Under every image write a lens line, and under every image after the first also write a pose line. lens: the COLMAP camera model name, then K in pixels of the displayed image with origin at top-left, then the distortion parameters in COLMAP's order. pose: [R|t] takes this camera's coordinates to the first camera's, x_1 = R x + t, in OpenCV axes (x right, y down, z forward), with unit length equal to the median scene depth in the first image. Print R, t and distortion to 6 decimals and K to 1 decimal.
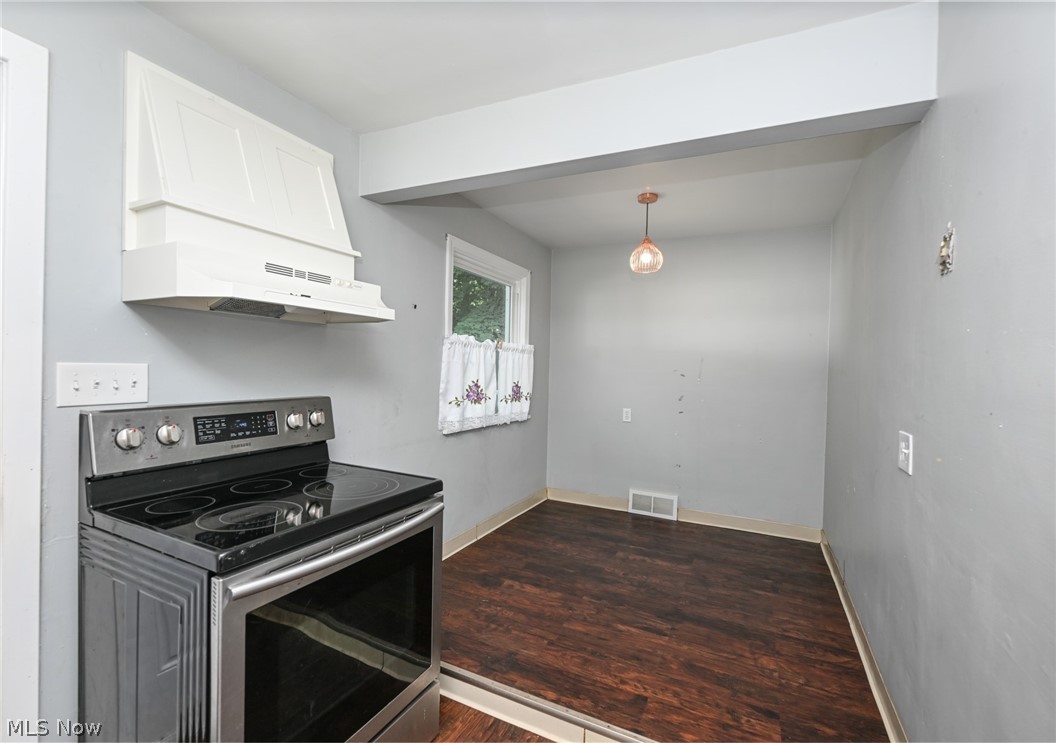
lens RADIAL K [[472.3, 0, 528.0], [0, 472.3, 371.5], [0, 0, 1]] dist [-0.006733, -0.000021]
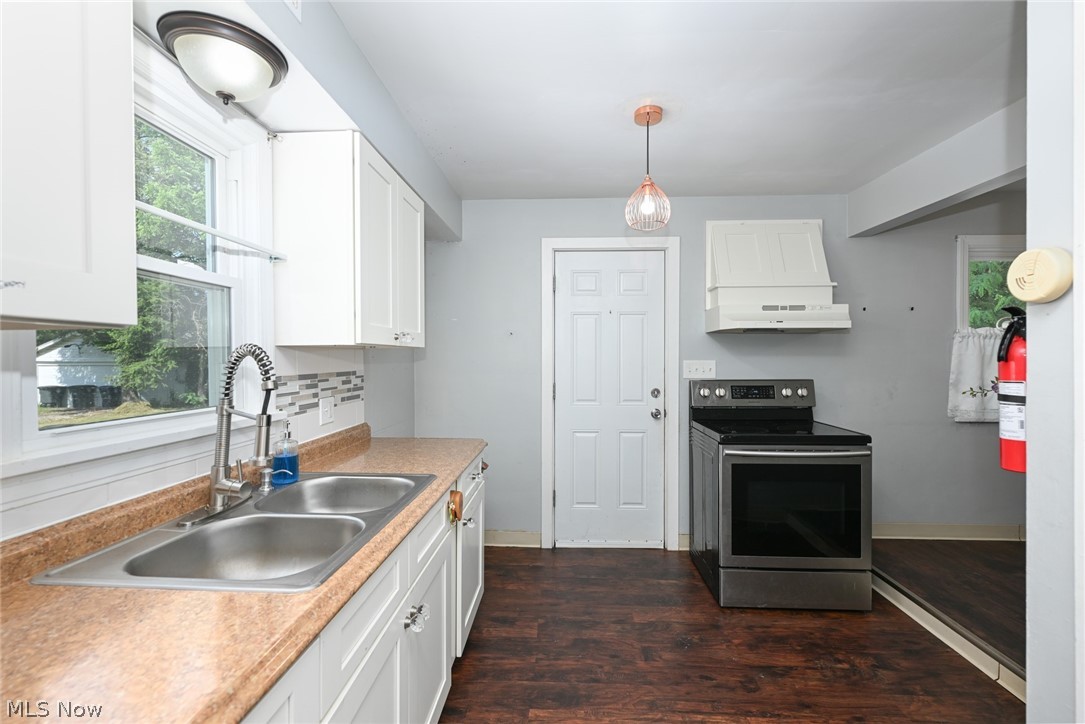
lens RADIAL K [[465.6, 0, 542.5], [0, 465.6, 362.0], [0, 0, 1]] dist [-0.003502, -0.000107]
pose [[0.398873, -0.017968, -0.916830, 0.720217], [0.002489, 0.999826, -0.018511, 0.024211], [0.917003, 0.005101, 0.398848, -0.499417]]
